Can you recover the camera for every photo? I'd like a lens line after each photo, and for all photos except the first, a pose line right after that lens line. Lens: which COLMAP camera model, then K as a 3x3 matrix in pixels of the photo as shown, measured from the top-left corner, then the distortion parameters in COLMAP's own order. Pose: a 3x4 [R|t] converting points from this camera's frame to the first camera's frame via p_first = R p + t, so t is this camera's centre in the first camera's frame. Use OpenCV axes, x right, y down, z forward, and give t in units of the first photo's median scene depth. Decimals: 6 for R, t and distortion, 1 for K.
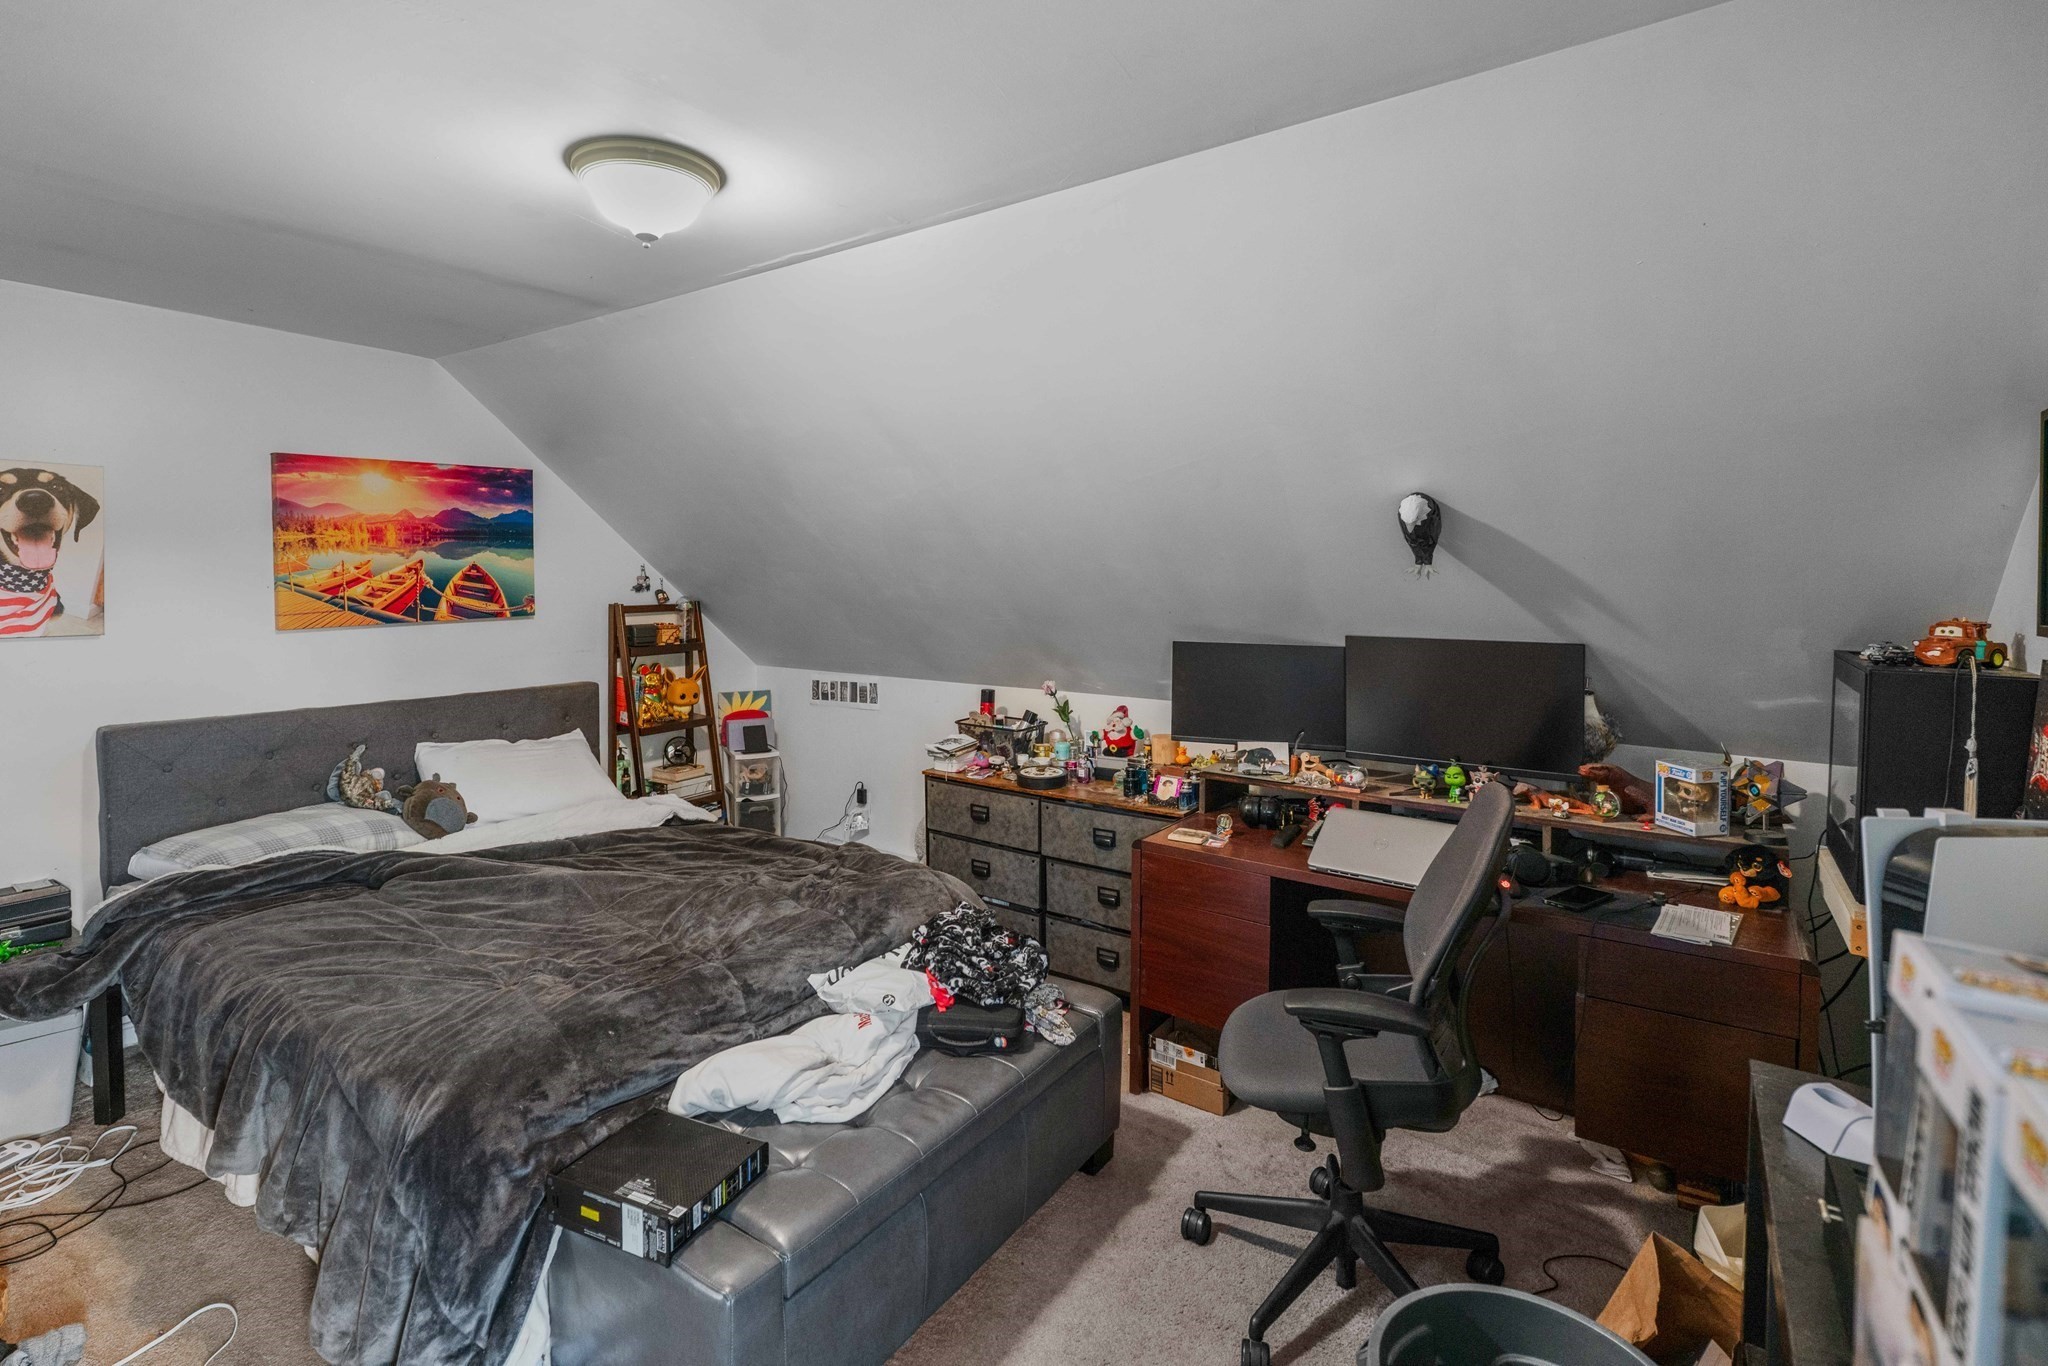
lens RADIAL K [[962.5, 0, 1024.0], [0, 962.5, 683.0], [0, 0, 1]] dist [-0.007942, 0.004713]
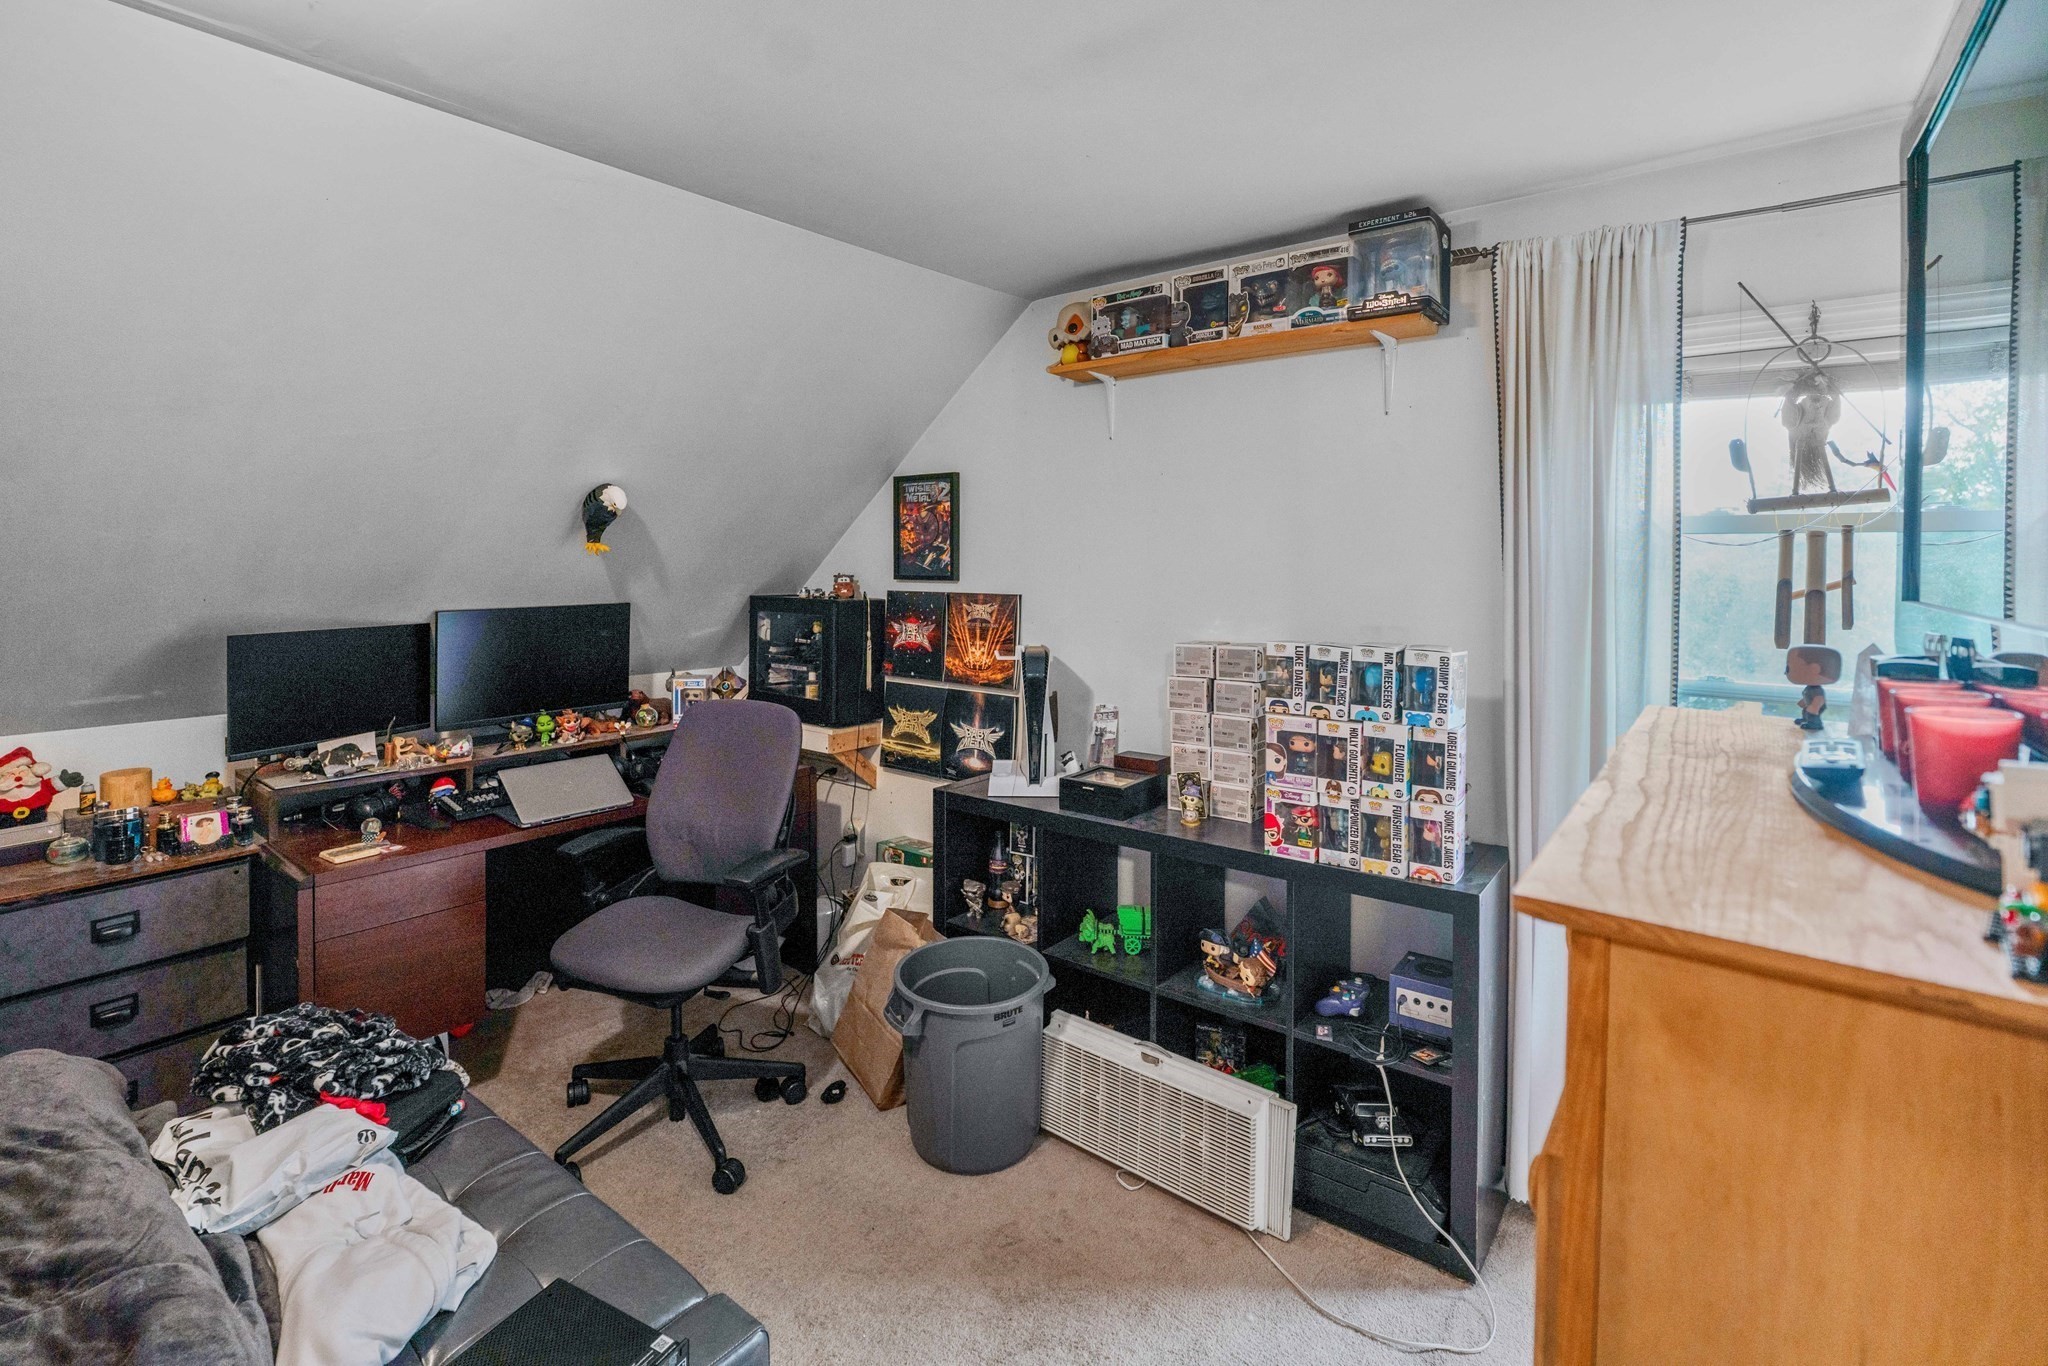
lens RADIAL K [[931.5, 0, 1031.0], [0, 931.5, 717.5], [0, 0, 1]] dist [-0.015795, 0.013944]
pose [[0.024775, -0.176208, 0.984041, -0.638542], [0.102563, 0.979597, 0.172830, -0.043878], [-0.994418, 0.096645, 0.042342, 0.364869]]
